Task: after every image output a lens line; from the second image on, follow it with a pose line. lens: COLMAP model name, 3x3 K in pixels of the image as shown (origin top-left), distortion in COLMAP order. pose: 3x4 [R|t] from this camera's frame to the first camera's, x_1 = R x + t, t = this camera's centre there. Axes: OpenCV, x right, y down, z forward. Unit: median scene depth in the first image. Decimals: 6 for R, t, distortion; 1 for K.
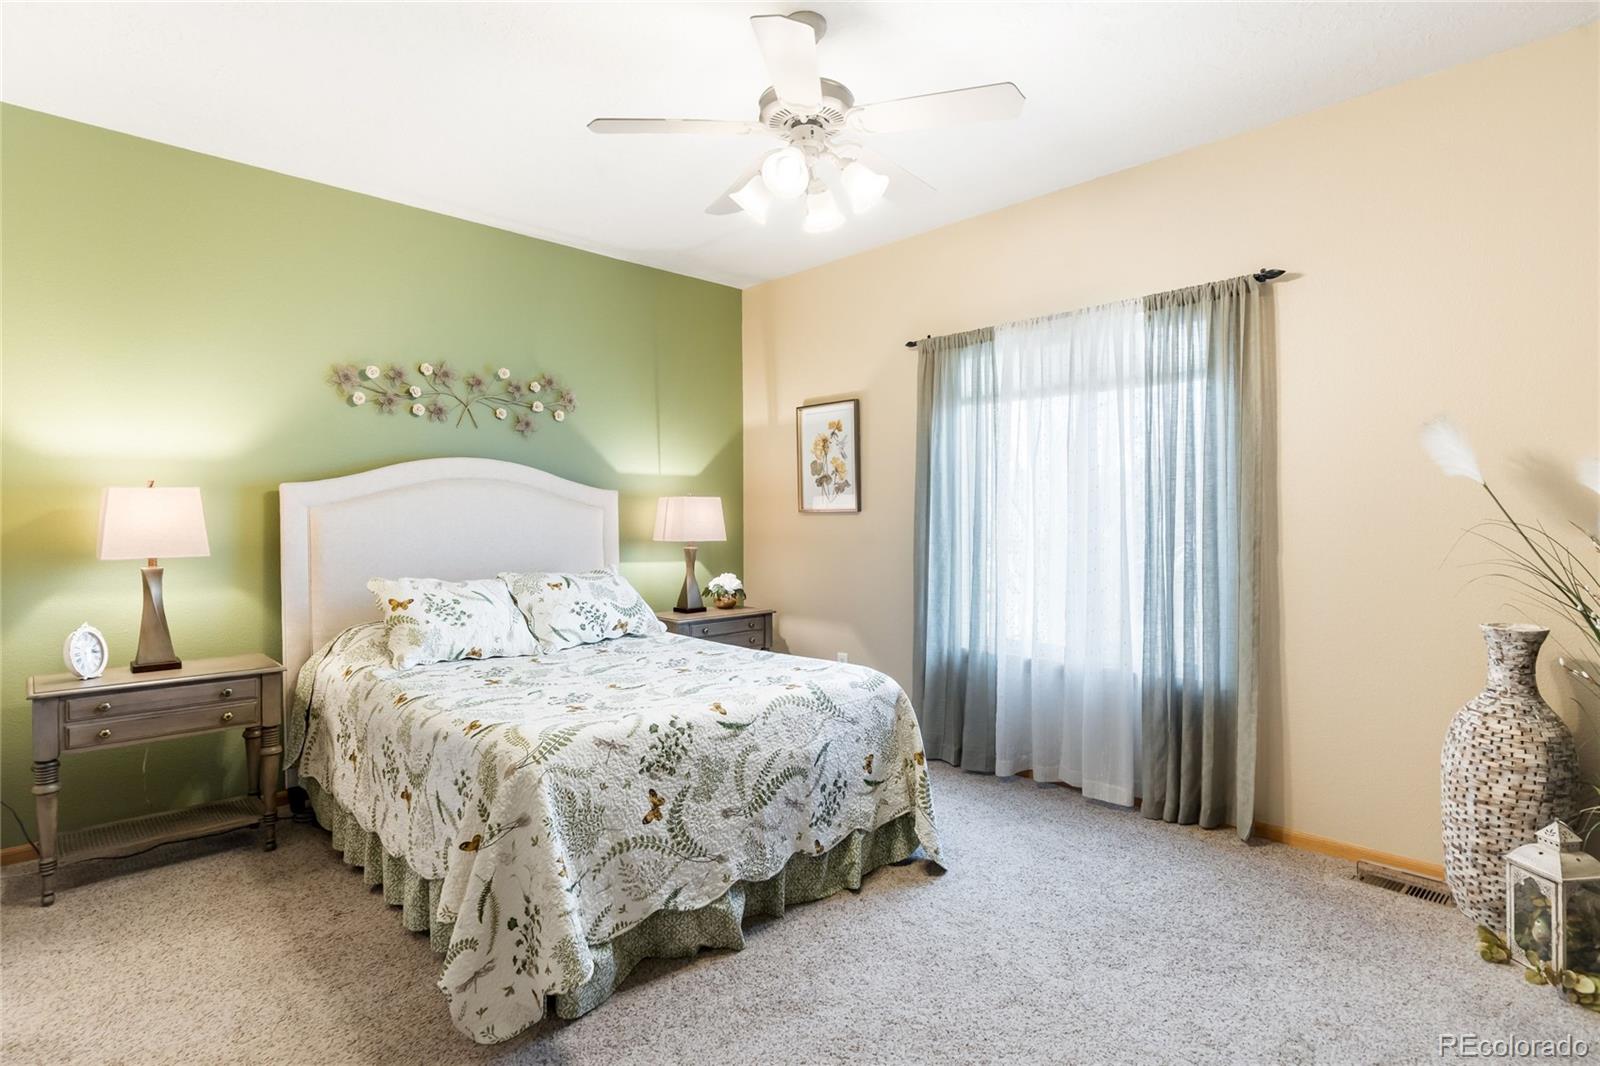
lens RADIAL K [[908.8, 0, 800.9], [0, 908.8, 528.8], [0, 0, 1]] dist [-0.002474, 0.002122]
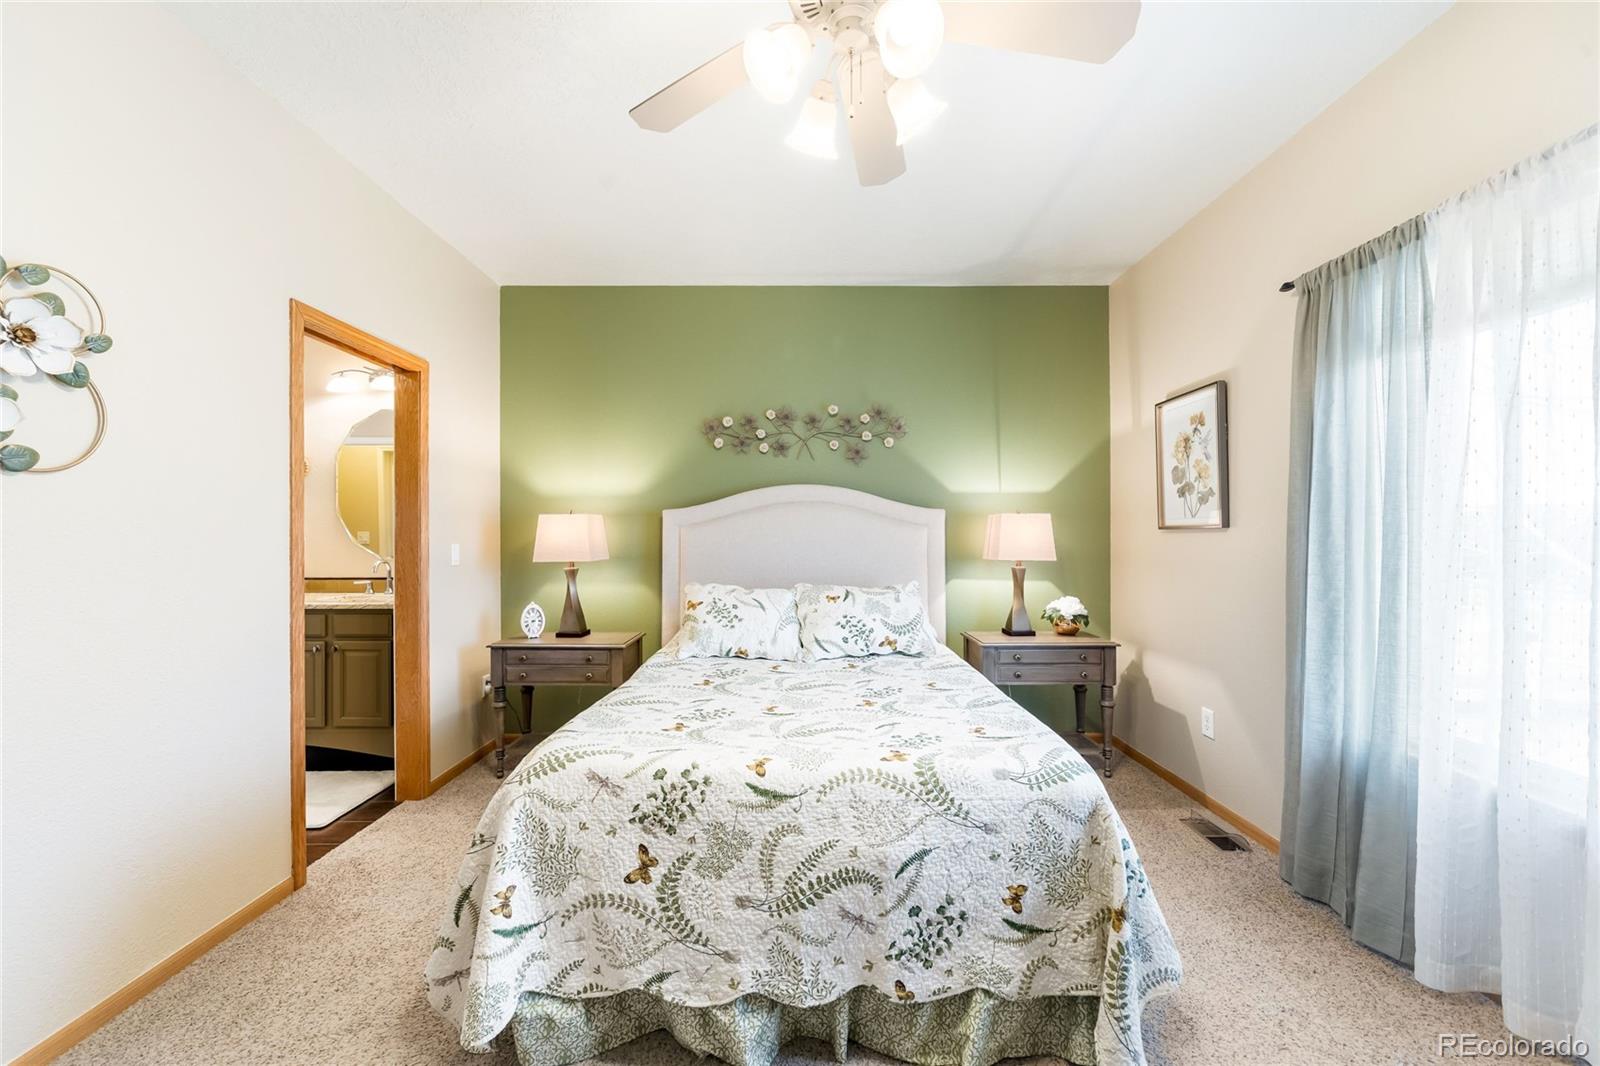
lens RADIAL K [[640.7, 0, 798.9], [0, 640.7, 536.4], [0, 0, 1]] dist [-0.002017, -0.000351]
pose [[0.684001, 0.002458, -0.729477, 0.289543], [-0.011507, 0.999906, -0.007420, -0.005228], [0.729390, 0.013470, 0.683966, 0.511834]]
